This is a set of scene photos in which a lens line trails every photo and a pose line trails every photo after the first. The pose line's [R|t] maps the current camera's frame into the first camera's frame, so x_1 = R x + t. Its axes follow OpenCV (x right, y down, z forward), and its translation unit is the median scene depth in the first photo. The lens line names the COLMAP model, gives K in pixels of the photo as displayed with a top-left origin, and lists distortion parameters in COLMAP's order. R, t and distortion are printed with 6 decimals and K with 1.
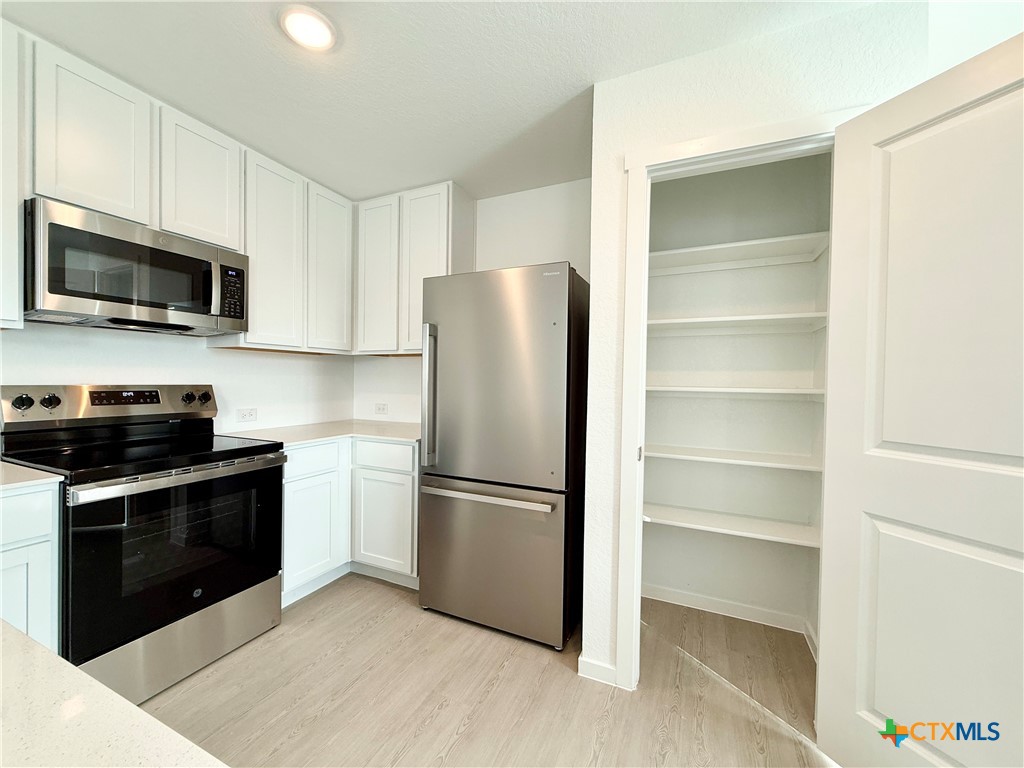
lens RADIAL K [[405.3, 0, 512.0], [0, 405.3, 384.0], [0, 0, 1]] dist [-0.000399, -0.000461]
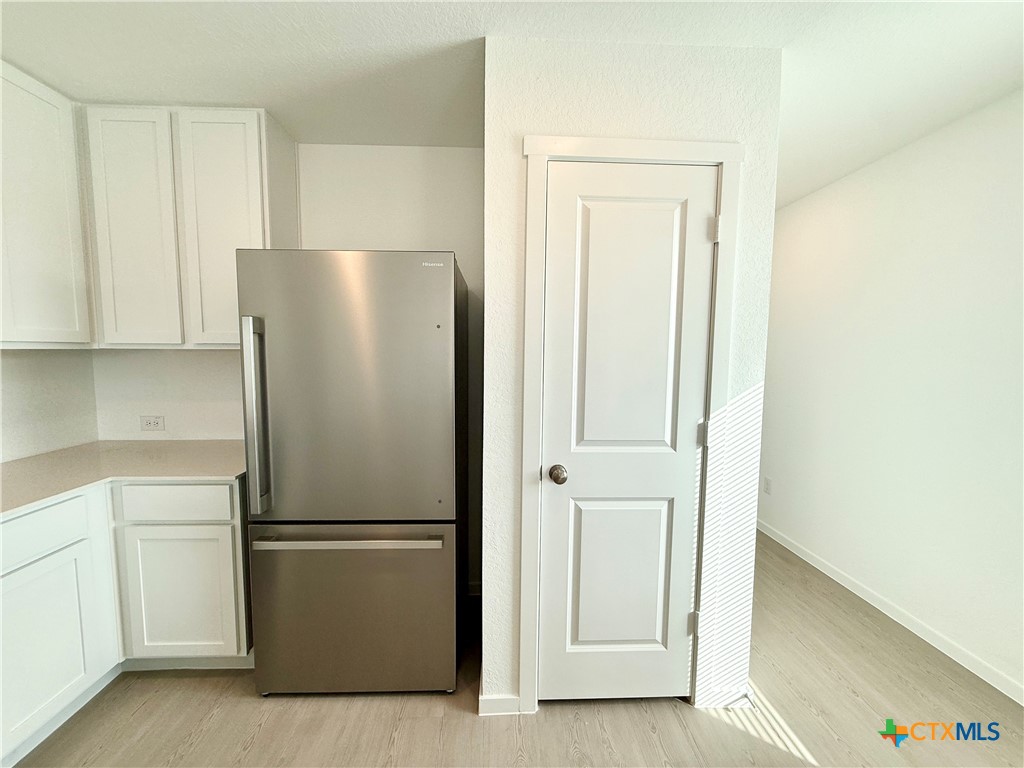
lens RADIAL K [[405.3, 0, 512.0], [0, 405.3, 384.0], [0, 0, 1]] dist [-0.000399, -0.000461]
pose [[0.893402, -0.043372, 0.447159, -0.119341], [0.009511, 0.996932, 0.077695, -0.081624], [-0.449157, -0.065160, 0.891074, 0.159741]]
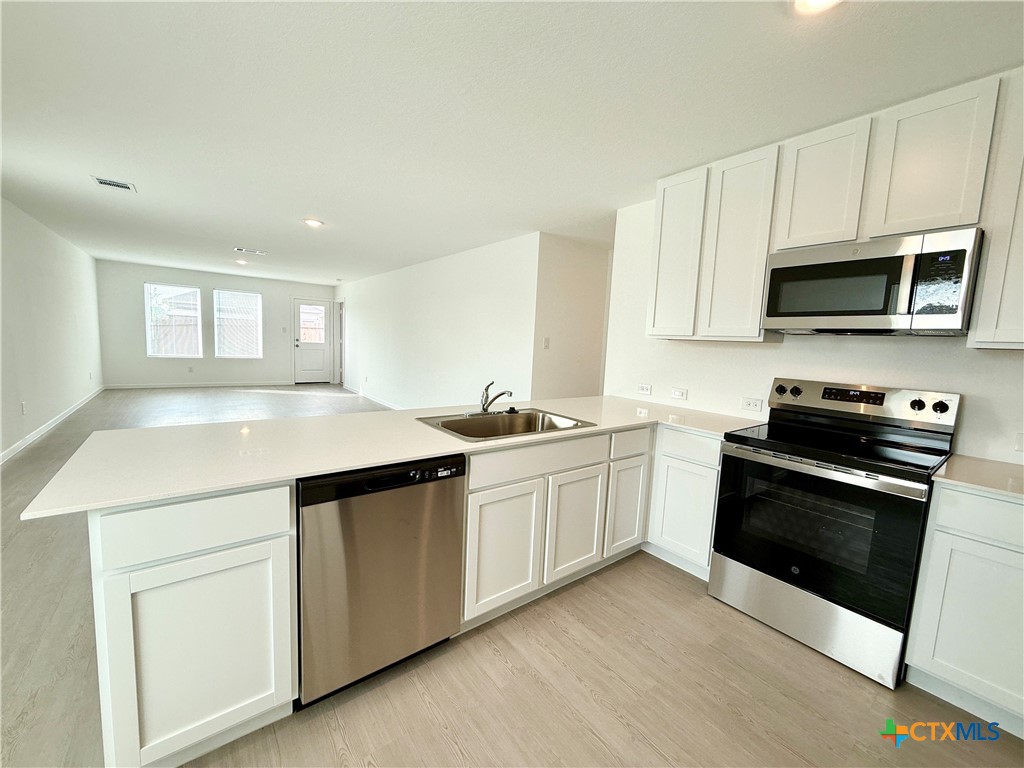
lens RADIAL K [[410.1, 0, 512.0], [0, 410.1, 384.0], [0, 0, 1]] dist [0.002173, -0.000031]
pose [[-0.458659, 0.056365, -0.886823, 0.458691], [-0.062099, 0.993513, 0.095263, -0.045853], [0.886440, 0.098764, -0.452184, 0.623335]]
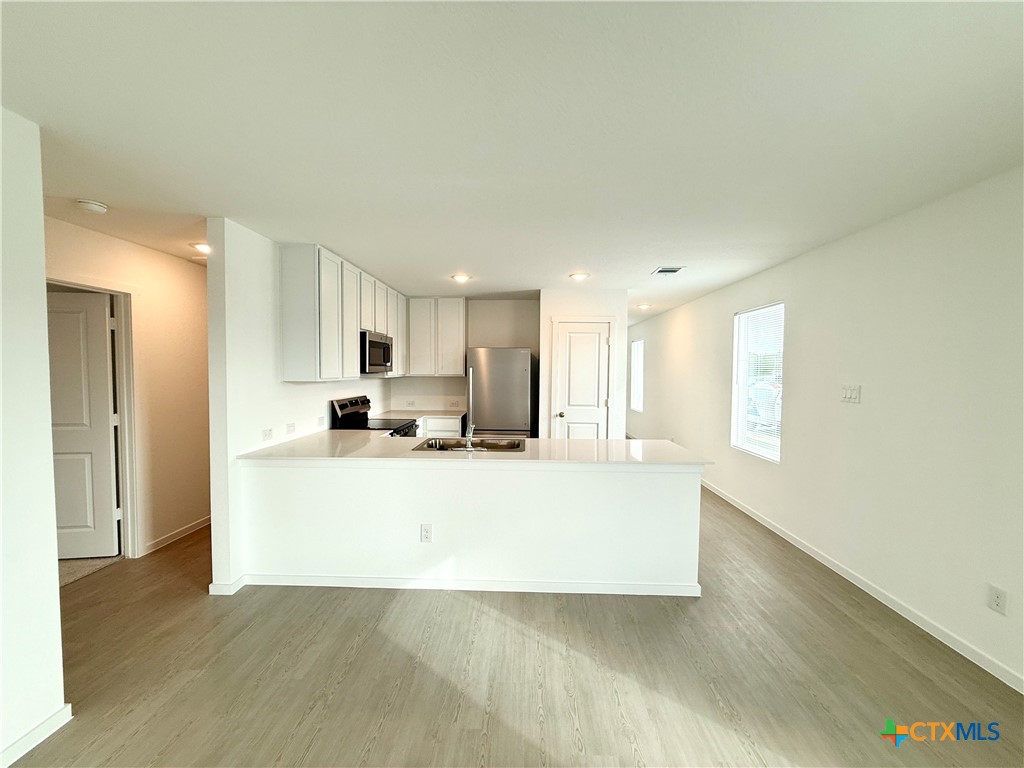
lens RADIAL K [[405.3, 0, 512.0], [0, 405.3, 384.0], [0, 0, 1]] dist [-0.000399, -0.000461]
pose [[0.923869, -0.023299, 0.381999, -0.897230], [0.011464, 0.999382, 0.033229, -0.127301], [-0.382538, -0.026320, 0.923565, -1.309086]]
